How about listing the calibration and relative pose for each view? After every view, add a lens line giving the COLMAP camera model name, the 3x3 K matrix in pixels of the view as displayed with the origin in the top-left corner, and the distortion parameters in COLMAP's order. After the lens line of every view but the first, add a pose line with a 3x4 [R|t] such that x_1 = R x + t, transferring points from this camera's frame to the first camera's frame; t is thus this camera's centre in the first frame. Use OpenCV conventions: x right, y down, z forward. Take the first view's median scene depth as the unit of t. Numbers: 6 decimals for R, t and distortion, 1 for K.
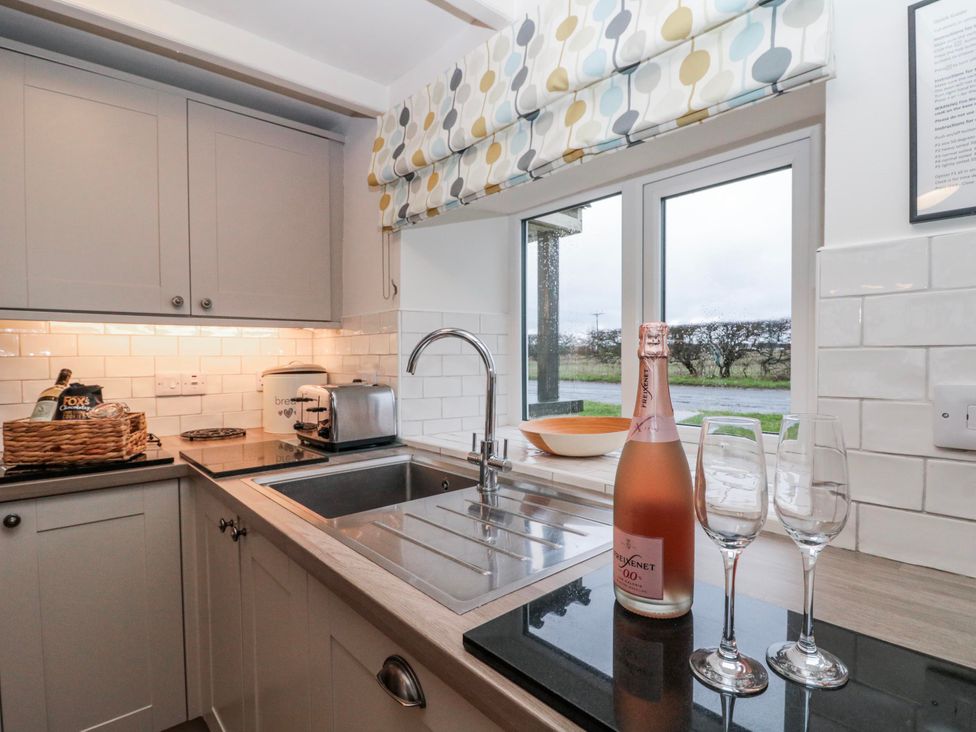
lens RADIAL K [[507.5, 0, 487.2], [0, 507.5, 368.1], [0, 0, 1]] dist [-0.001824, -0.012486]
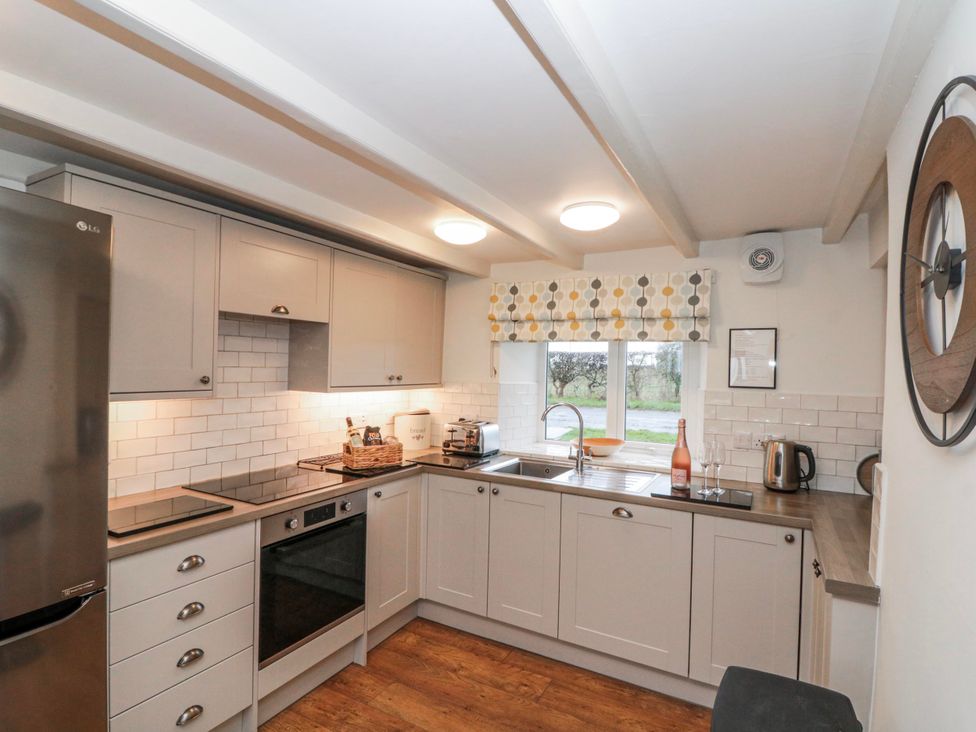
lens RADIAL K [[507.5, 0, 485.8], [0, 507.5, 366.6], [0, 0, 1]] dist [-0.001824, -0.012486]
pose [[0.943877, 0.028218, 0.329089, -0.925794], [-0.019865, 0.999390, -0.028719, -0.131778], [-0.329699, 0.020570, 0.943862, -0.864338]]
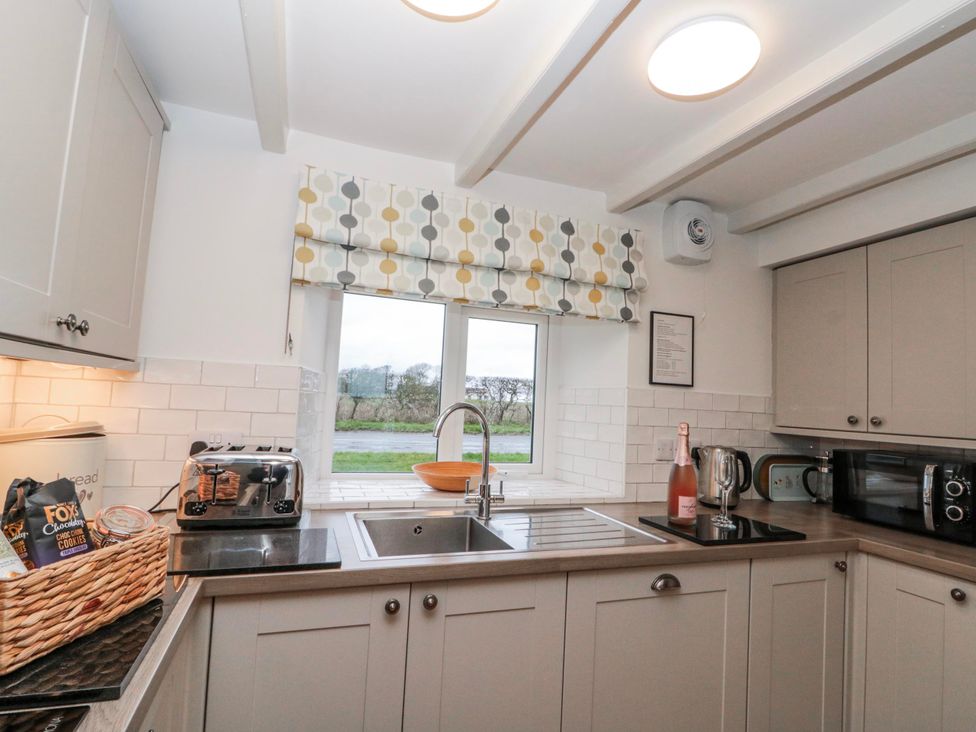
lens RADIAL K [[507.5, 0, 488.9], [0, 507.5, 367.7], [0, 0, 1]] dist [-0.001824, -0.012486]
pose [[0.364462, 0.090071, 0.926852, -1.004650], [-0.027866, 0.995920, -0.085825, -0.044835], [-0.930801, 0.005452, 0.365485, 0.347961]]
